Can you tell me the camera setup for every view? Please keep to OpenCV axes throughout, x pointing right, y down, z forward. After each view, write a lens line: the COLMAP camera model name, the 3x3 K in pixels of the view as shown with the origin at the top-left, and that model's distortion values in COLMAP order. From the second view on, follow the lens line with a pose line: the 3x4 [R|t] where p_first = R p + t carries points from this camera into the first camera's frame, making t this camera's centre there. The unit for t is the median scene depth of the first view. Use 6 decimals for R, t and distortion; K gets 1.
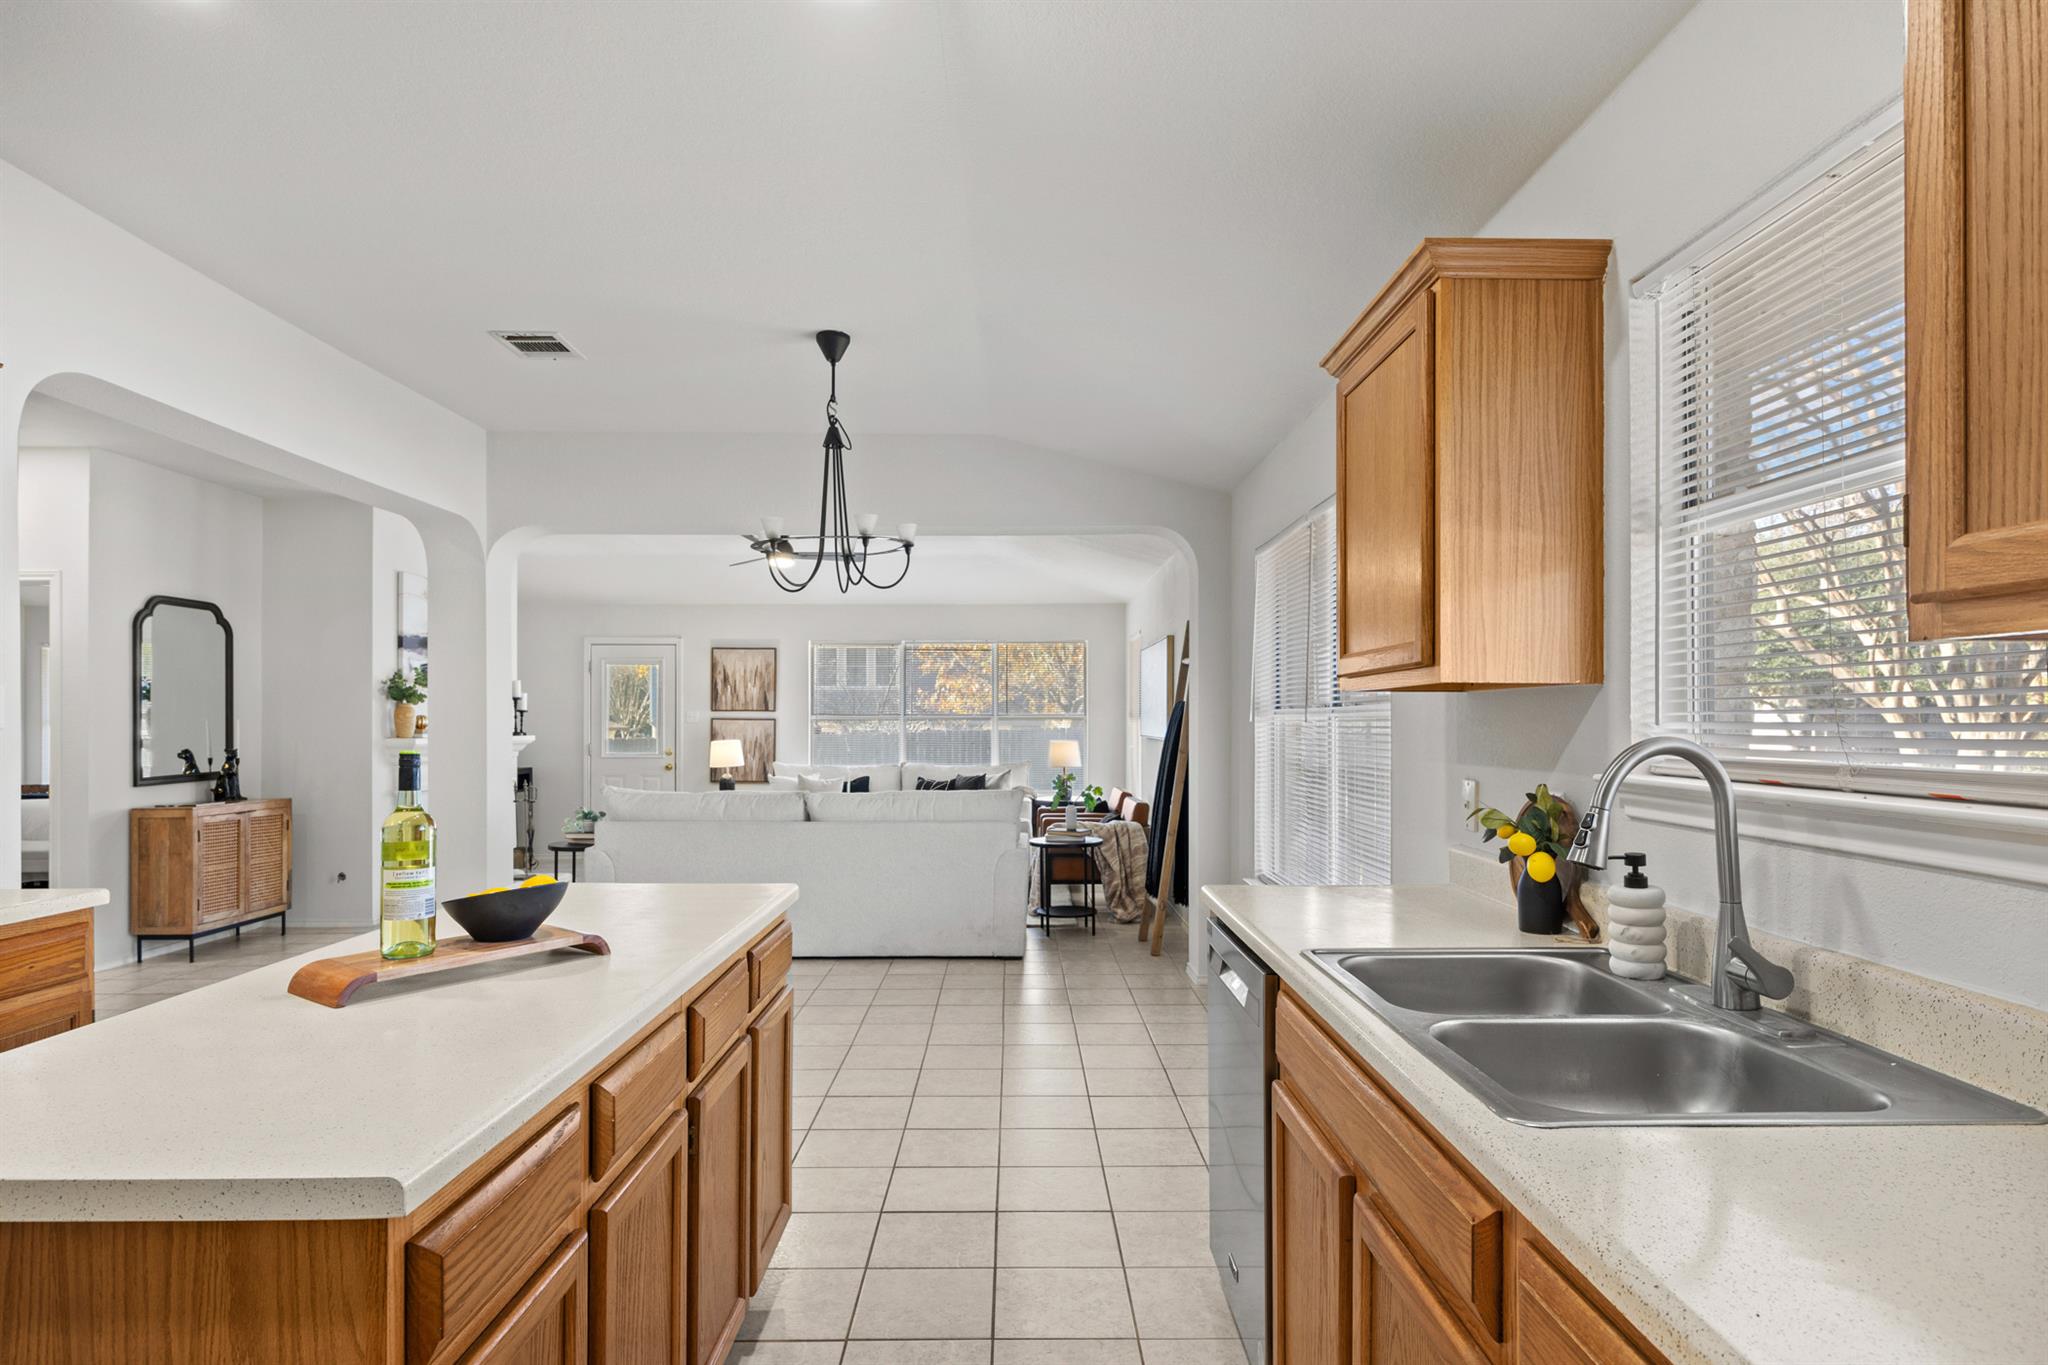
lens RADIAL K [[1098.2, 0, 1020.8], [0, 1098.2, 701.3], [0, 0, 1]] dist [-0.000280, -0.002203]
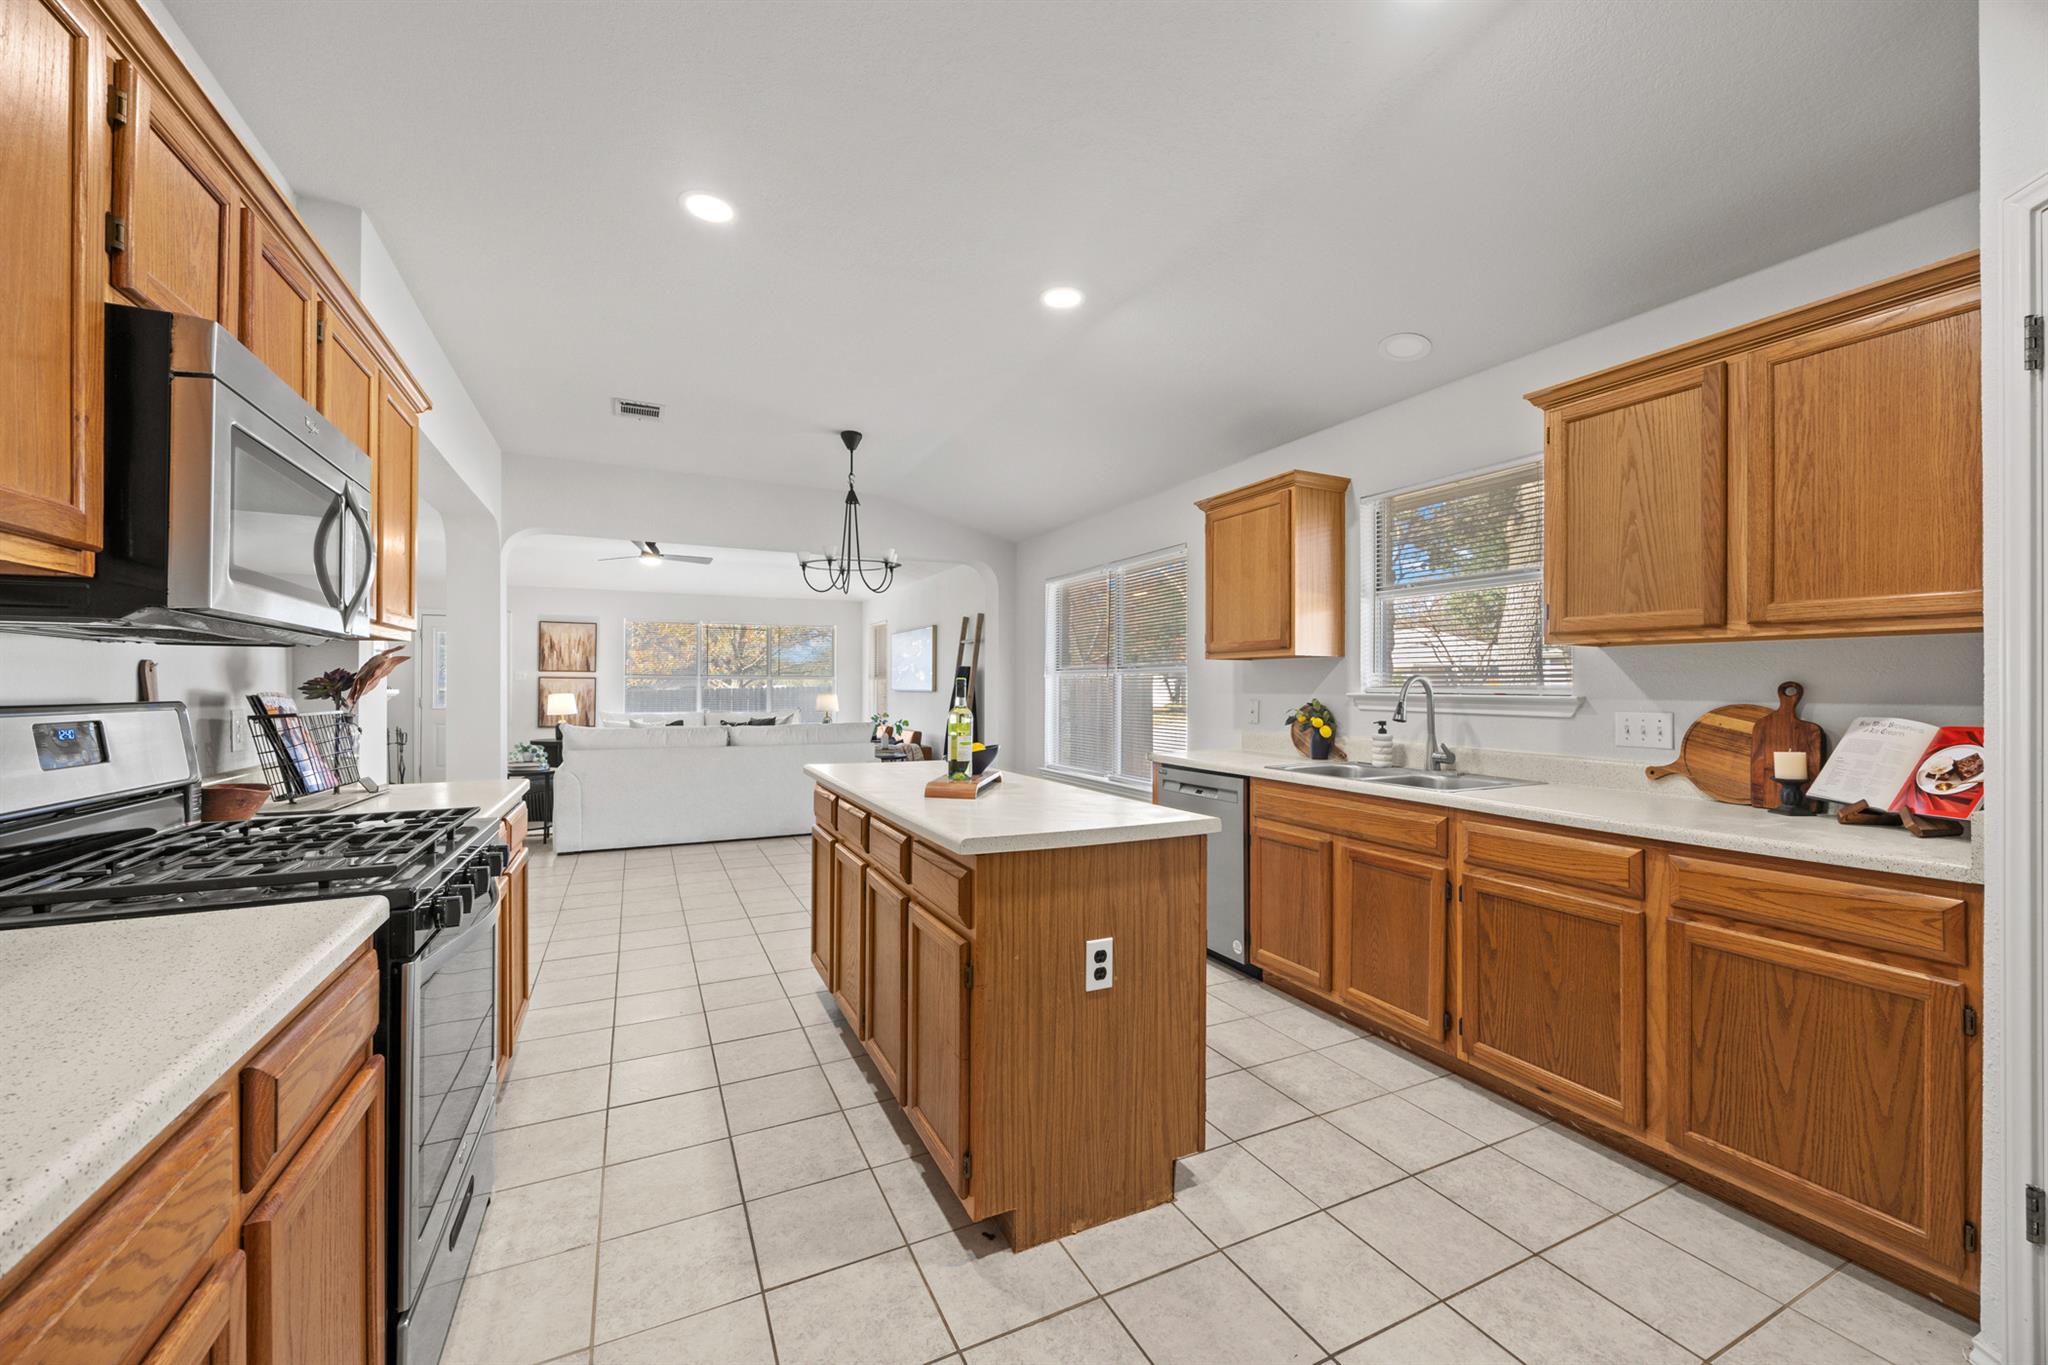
lens RADIAL K [[787.3, 0, 1010.2], [0, 787.3, 685.9], [0, 0, 1]] dist [-0.002797, -0.000218]
pose [[0.906490, 0.003416, 0.422214, -0.261057], [-0.011225, 0.999809, 0.016011, 0.008135], [-0.422079, -0.019253, 0.906355, -0.085214]]
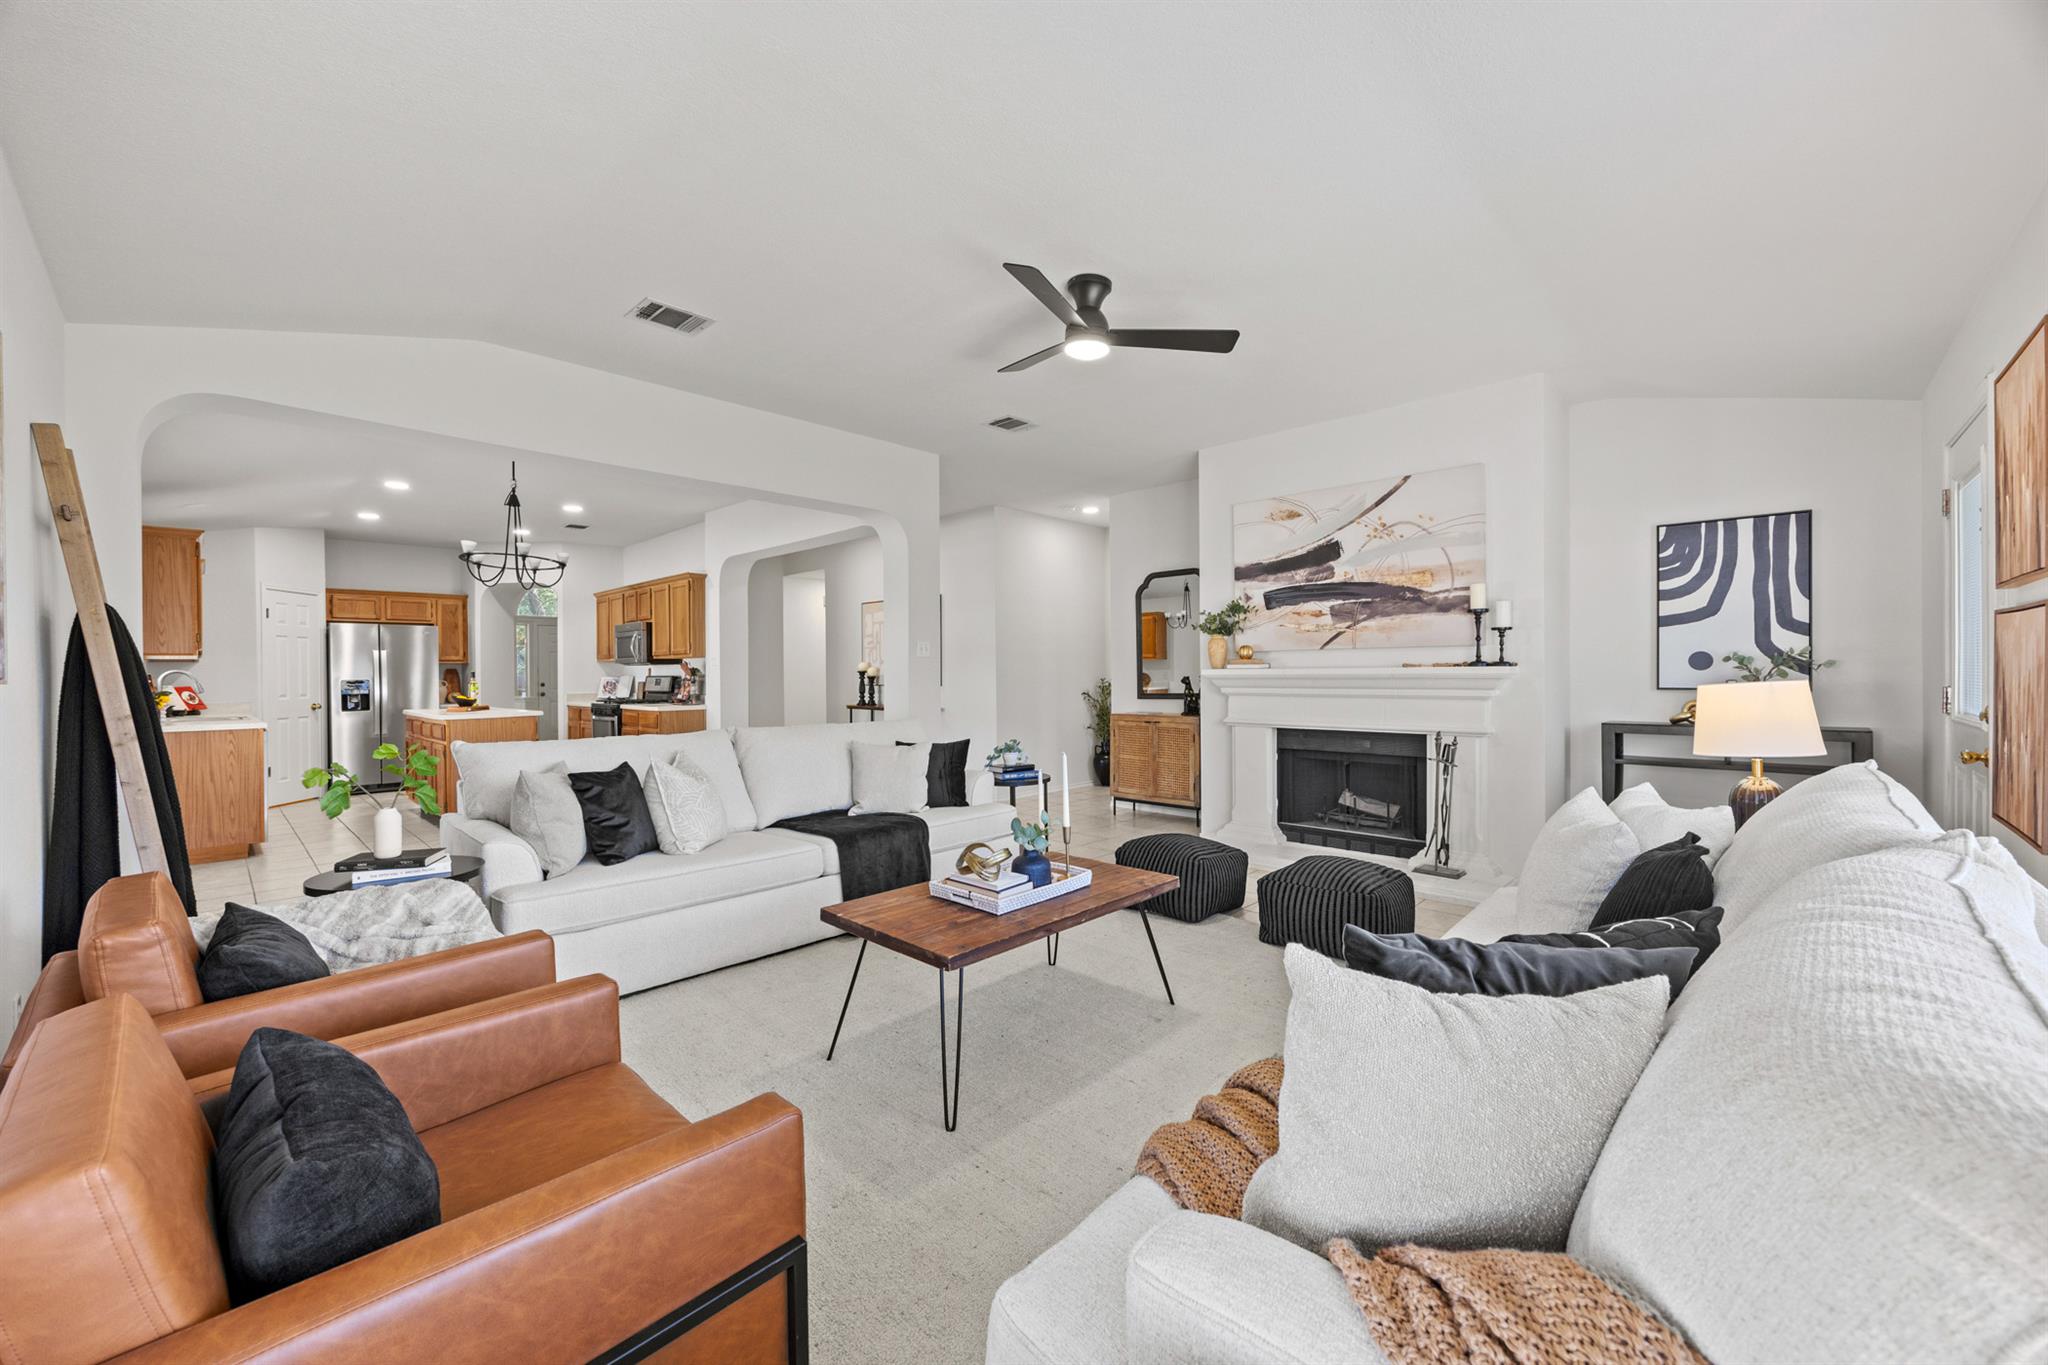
lens RADIAL K [[787.3, 0, 1022.9], [0, 787.3, 674.0], [0, 0, 1]] dist [-0.002797, -0.000218]
pose [[-0.694764, 0.010846, -0.719156, 0.101976], [0.026155, 0.999606, -0.010192, 0.043209], [0.718762, -0.025890, -0.694774, 1.455228]]
